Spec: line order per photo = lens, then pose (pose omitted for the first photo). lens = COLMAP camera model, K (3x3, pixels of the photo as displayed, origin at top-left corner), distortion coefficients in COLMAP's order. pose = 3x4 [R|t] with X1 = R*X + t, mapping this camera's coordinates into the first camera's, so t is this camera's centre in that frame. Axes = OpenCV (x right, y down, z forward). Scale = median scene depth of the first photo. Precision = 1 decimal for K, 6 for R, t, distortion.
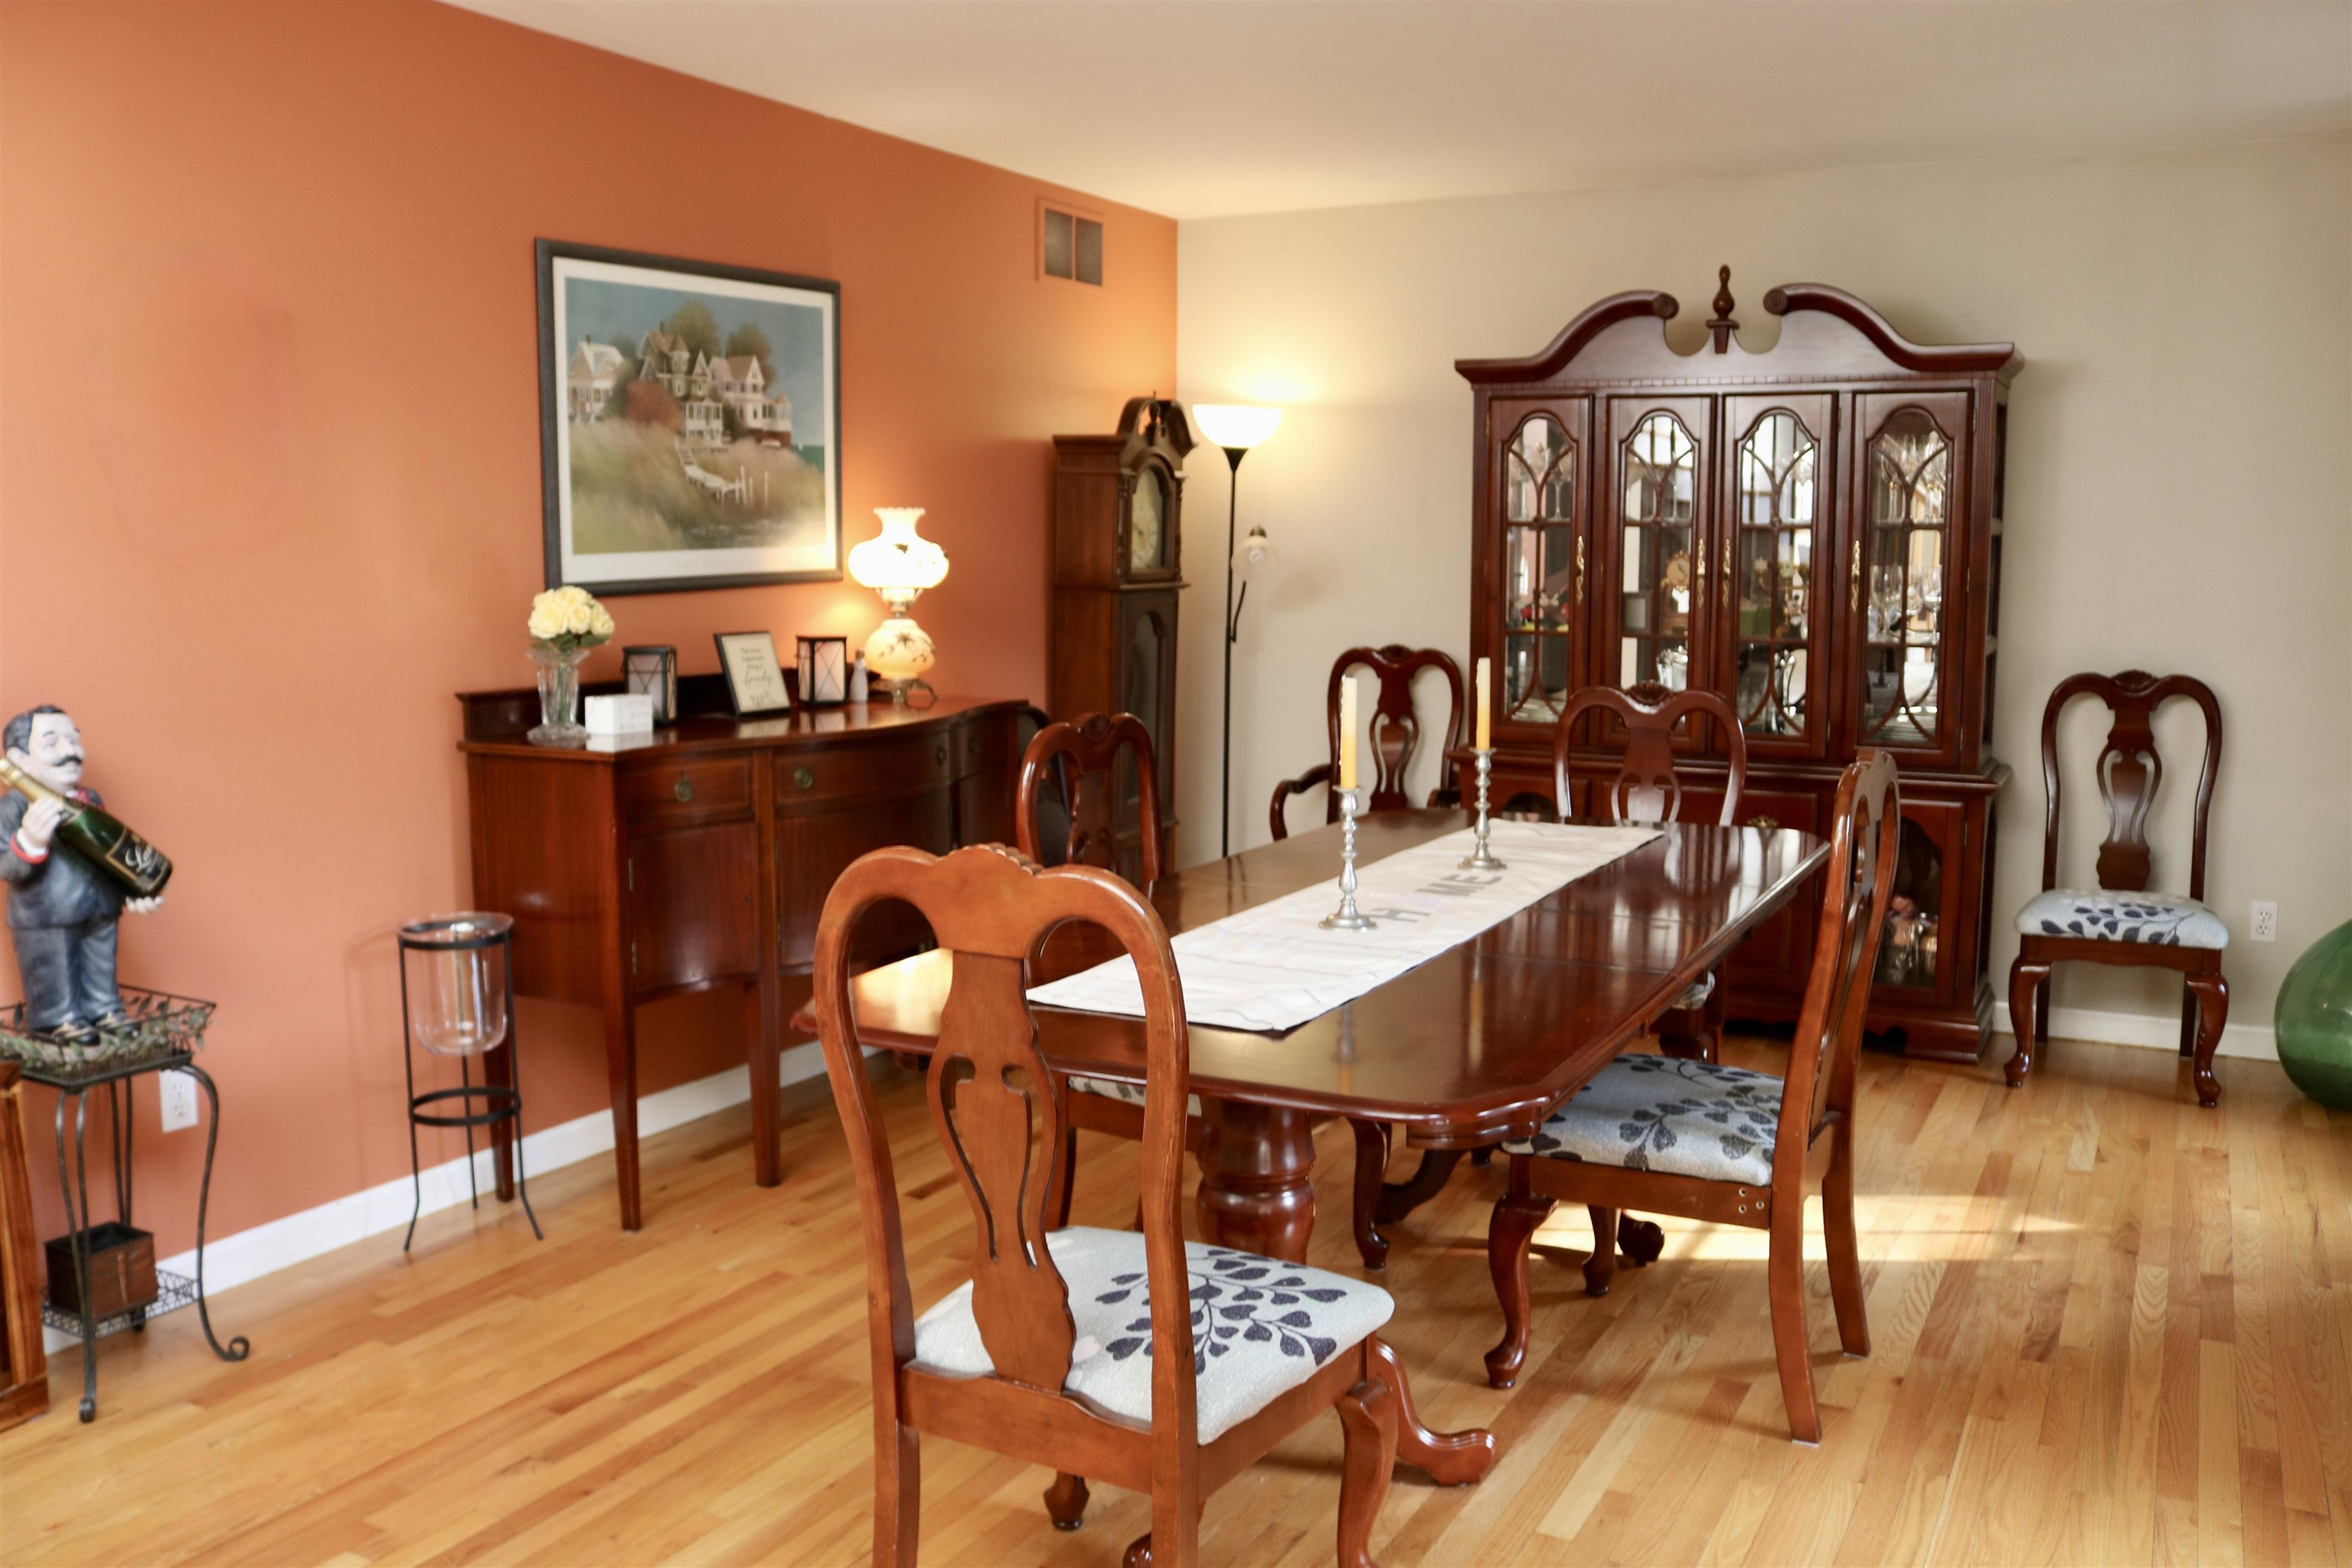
lens RADIAL K [[1950.3, 0, 1182.5], [0, 1950.3, 784.2], [0, 0, 1]] dist [-0.148086, 0.098765]
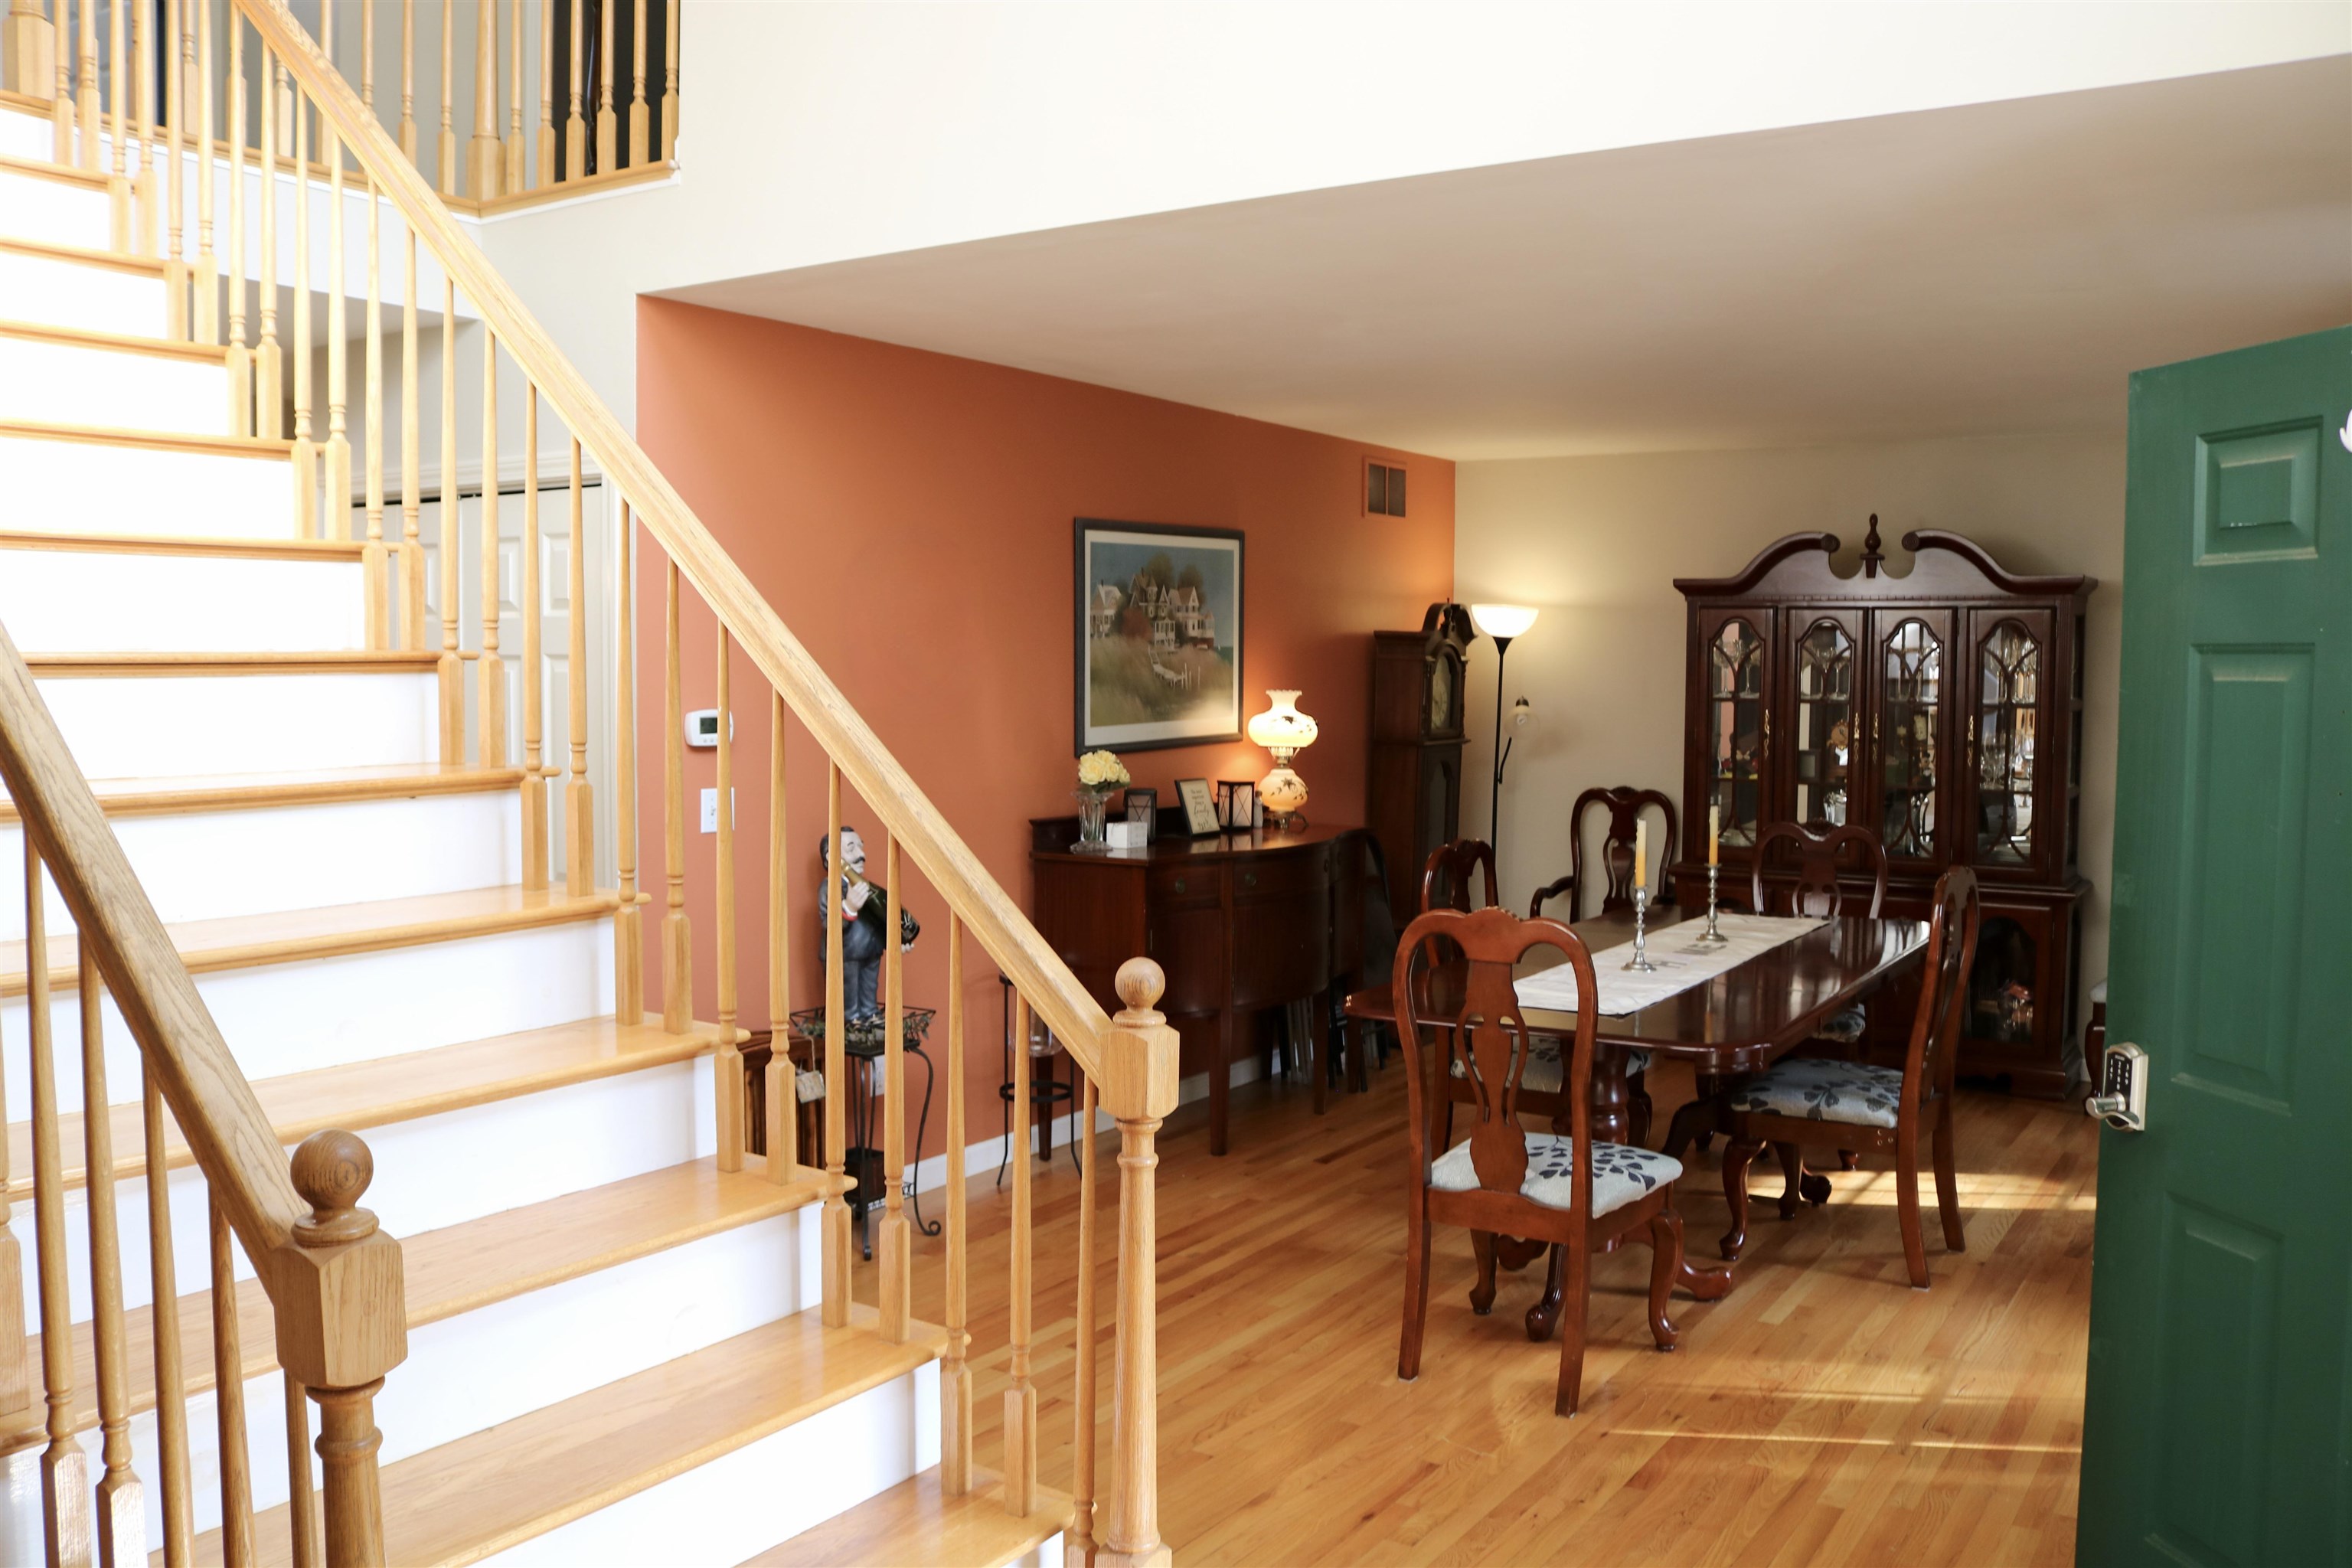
lens RADIAL K [[1950.3, 0, 1182.5], [0, 1950.3, 784.2], [0, 0, 1]] dist [-0.148086, 0.098765]
pose [[0.996810, 0.009112, -0.079294, -0.114517], [-0.013840, 0.998145, -0.059282, 0.012085], [0.078607, 0.060191, 0.995087, -0.448357]]
